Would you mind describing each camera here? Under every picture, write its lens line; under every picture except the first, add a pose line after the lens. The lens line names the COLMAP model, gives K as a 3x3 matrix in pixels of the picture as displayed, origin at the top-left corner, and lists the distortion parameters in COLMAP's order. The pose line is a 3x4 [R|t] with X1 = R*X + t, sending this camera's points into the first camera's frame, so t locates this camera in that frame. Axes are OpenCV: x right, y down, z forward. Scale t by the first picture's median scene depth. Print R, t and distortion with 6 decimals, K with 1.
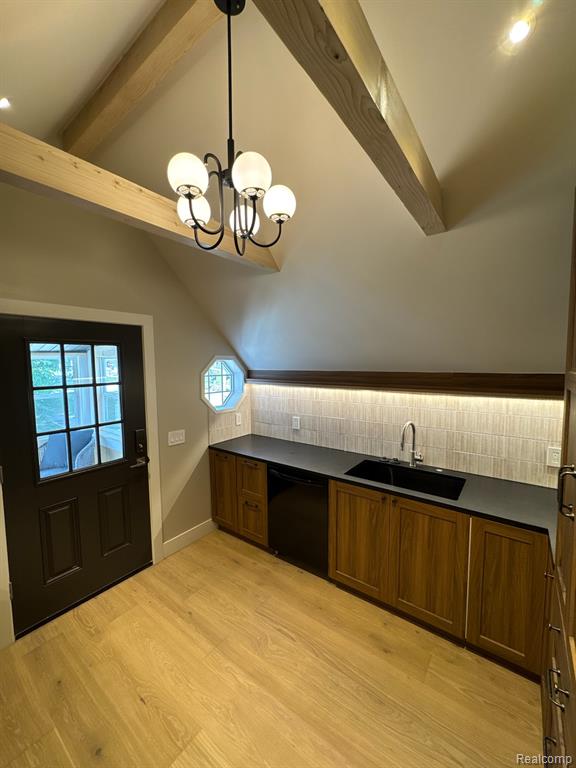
lens RADIAL K [[305.7, 0, 288.8], [0, 305.7, 384.4], [0, 0, 1]] dist [-0.001583, -0.000391]
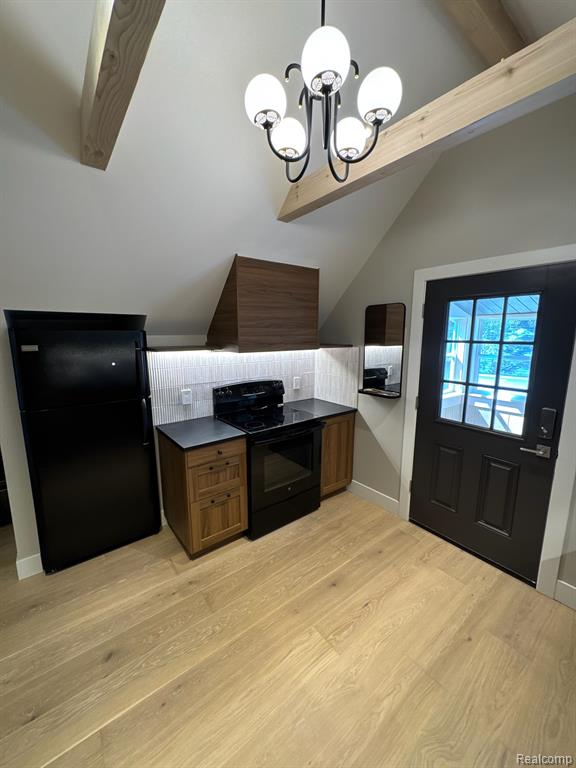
lens RADIAL K [[305.7, 0, 288.4], [0, 305.7, 384.2], [0, 0, 1]] dist [-0.001583, -0.000391]
pose [[-0.265903, 0.172933, -0.948362, 0.419864], [-0.071793, 0.977493, 0.198374, -0.012305], [0.961323, 0.120834, -0.247503, 0.653288]]
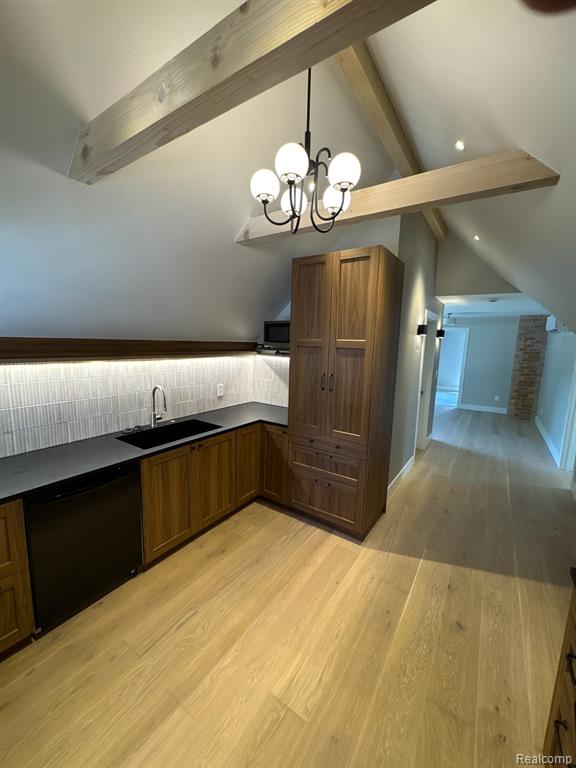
lens RADIAL K [[305.7, 0, 288.7], [0, 305.7, 384.0], [0, 0, 1]] dist [-0.001583, -0.000391]
pose [[-0.051620, -0.130225, 0.990140, -0.771531], [0.046433, 0.990076, 0.132638, -0.007882], [-0.997587, 0.052822, -0.045061, 0.622015]]
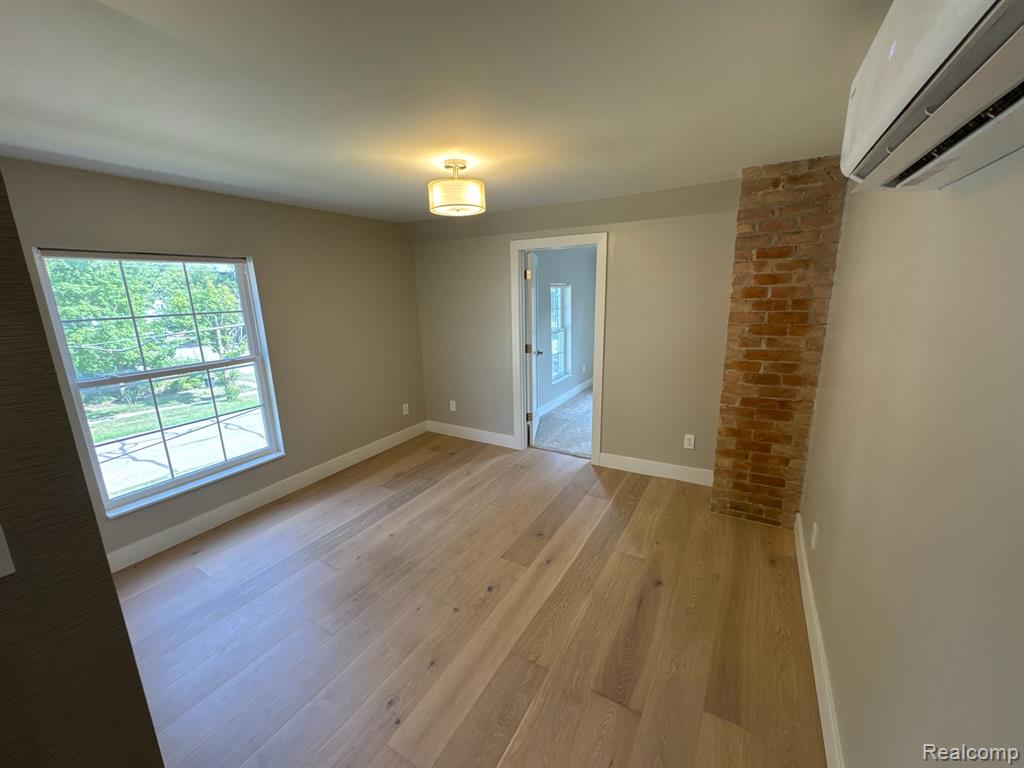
lens RADIAL K [[407.5, 0, 516.5], [0, 407.5, 385.3], [0, 0, 1]] dist [-0.001583, -0.000391]
pose [[-0.121619, -0.209653, 0.970183, 1.164619], [0.098987, 0.970004, 0.222023, 0.100956], [-0.987629, 0.123038, -0.097218, -1.140694]]
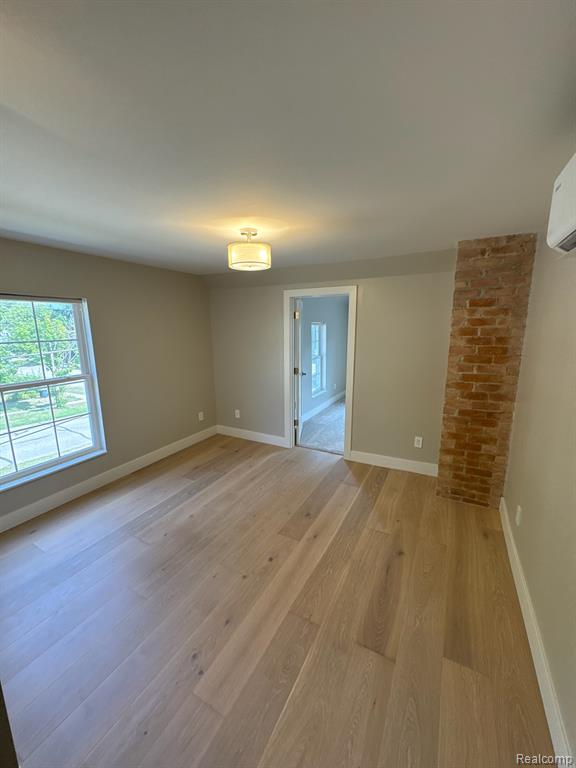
lens RADIAL K [[305.7, 0, 291.3], [0, 305.7, 385.6], [0, 0, 1]] dist [-0.001583, -0.000391]
pose [[-0.157002, -0.173308, 0.972273, 1.194627], [0.083350, 0.978645, 0.187903, 0.094729], [-0.984075, 0.110540, -0.139204, -1.098658]]
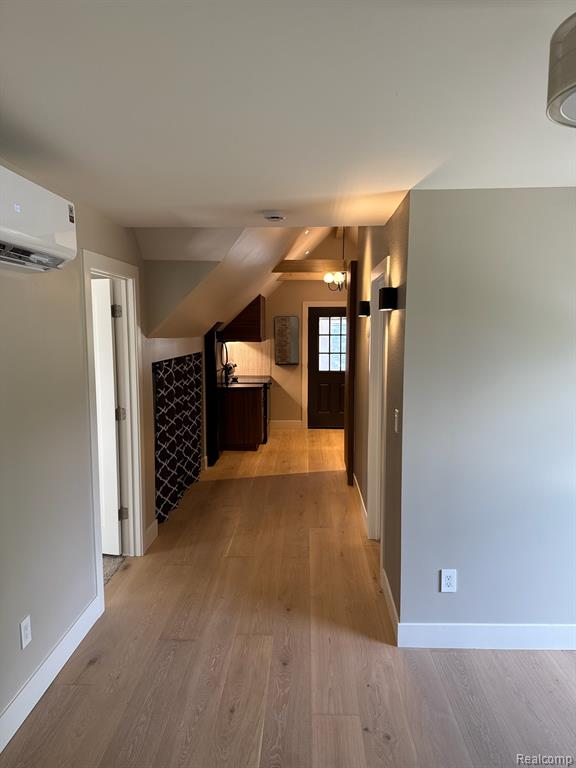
lens RADIAL K [[540.1, 0, 284.5], [0, 540.1, 389.6], [0, 0, 1]] dist [0.053547, -0.067720]
pose [[0.566500, 0.101403, -0.817799, 2.505213], [-0.065540, 0.994801, 0.077950, 0.124421], [0.821451, 0.009440, 0.570200, -1.660956]]
